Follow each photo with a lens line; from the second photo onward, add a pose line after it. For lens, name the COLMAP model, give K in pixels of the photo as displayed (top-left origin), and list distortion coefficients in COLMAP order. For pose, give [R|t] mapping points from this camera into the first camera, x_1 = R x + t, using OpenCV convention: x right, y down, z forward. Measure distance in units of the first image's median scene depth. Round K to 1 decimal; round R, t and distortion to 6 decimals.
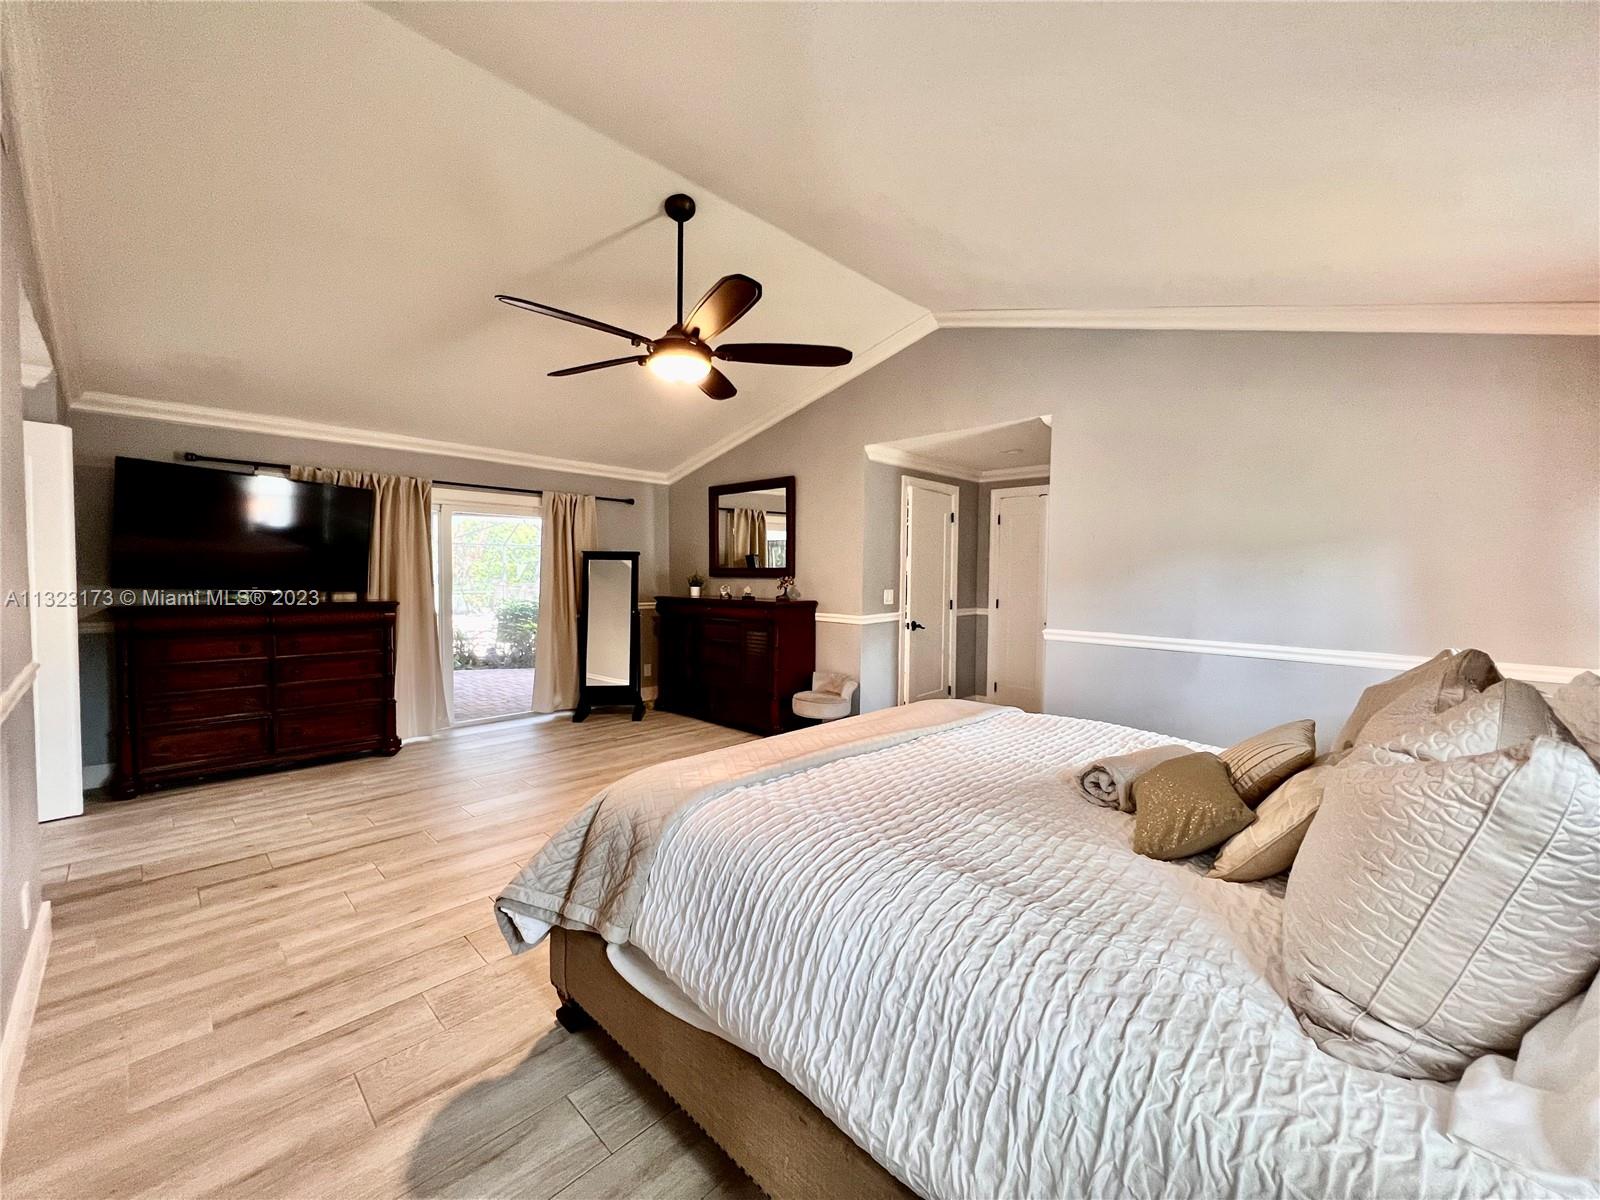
lens RADIAL K [[639.4, 0, 789.2], [0, 639.4, 596.3], [0, 0, 1]] dist [-0.000901, -0.000115]
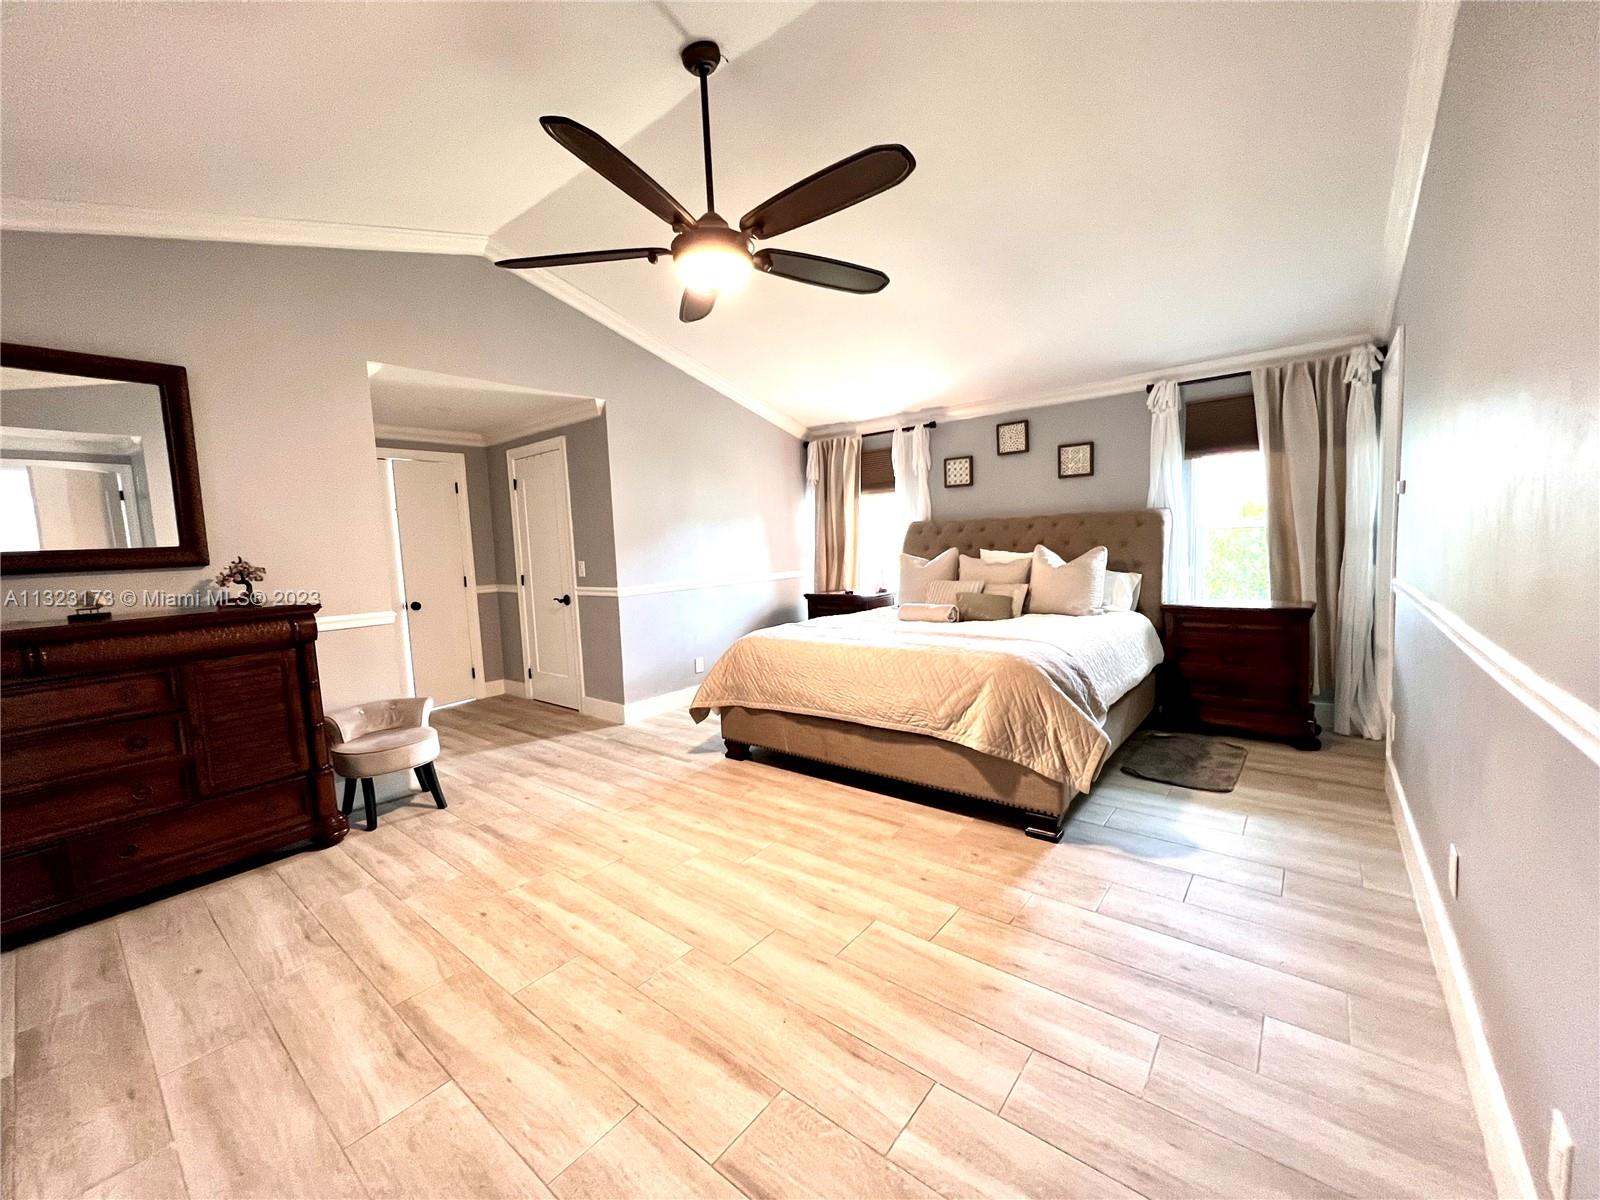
lens RADIAL K [[639.4, 0, 789.2], [0, 639.4, 596.3], [0, 0, 1]] dist [-0.000901, -0.000115]
pose [[-0.093035, -0.097325, 0.990895, -0.671063], [0.078939, 0.991357, 0.104782, -0.025686], [-0.992529, 0.087968, -0.084548, 0.676924]]
